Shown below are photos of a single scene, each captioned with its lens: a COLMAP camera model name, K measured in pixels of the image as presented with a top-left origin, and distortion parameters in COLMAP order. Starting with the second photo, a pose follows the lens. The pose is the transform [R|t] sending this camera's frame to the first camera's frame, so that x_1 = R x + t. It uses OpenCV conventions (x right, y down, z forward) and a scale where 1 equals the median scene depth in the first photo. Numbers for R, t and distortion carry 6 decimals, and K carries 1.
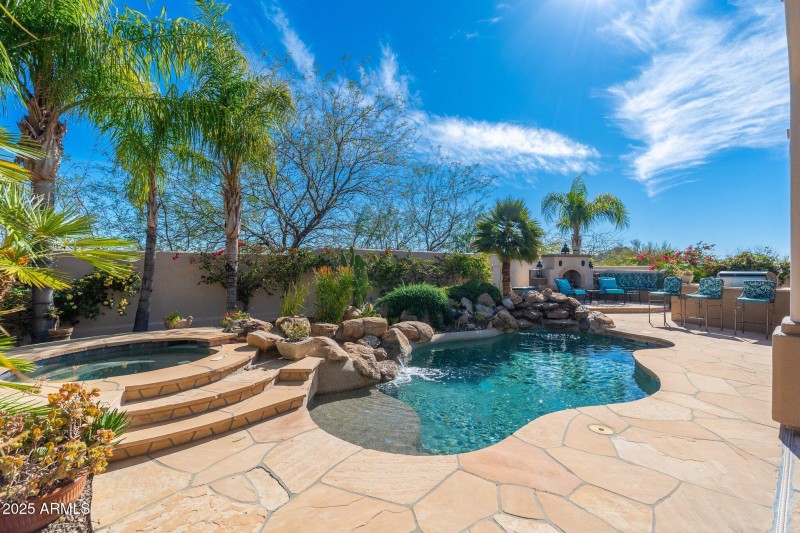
lens RADIAL K [[354.9, 0, 400.0], [0, 354.9, 266.5], [0, 0, 1]] dist [0.000779, -0.000031]
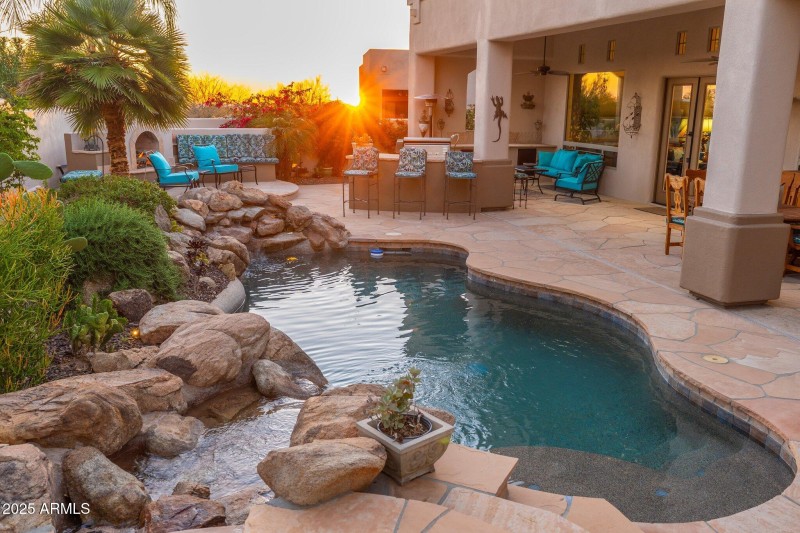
lens RADIAL K [[691.6, 0, 400.3], [0, 691.6, 308.4], [0, 0, 1]] dist [0.002580, 0.000994]
pose [[0.432199, -0.256271, 0.864598, -0.358183], [-0.011469, 0.957130, 0.289431, -0.048489], [-0.901706, -0.135008, 0.410731, 0.272112]]
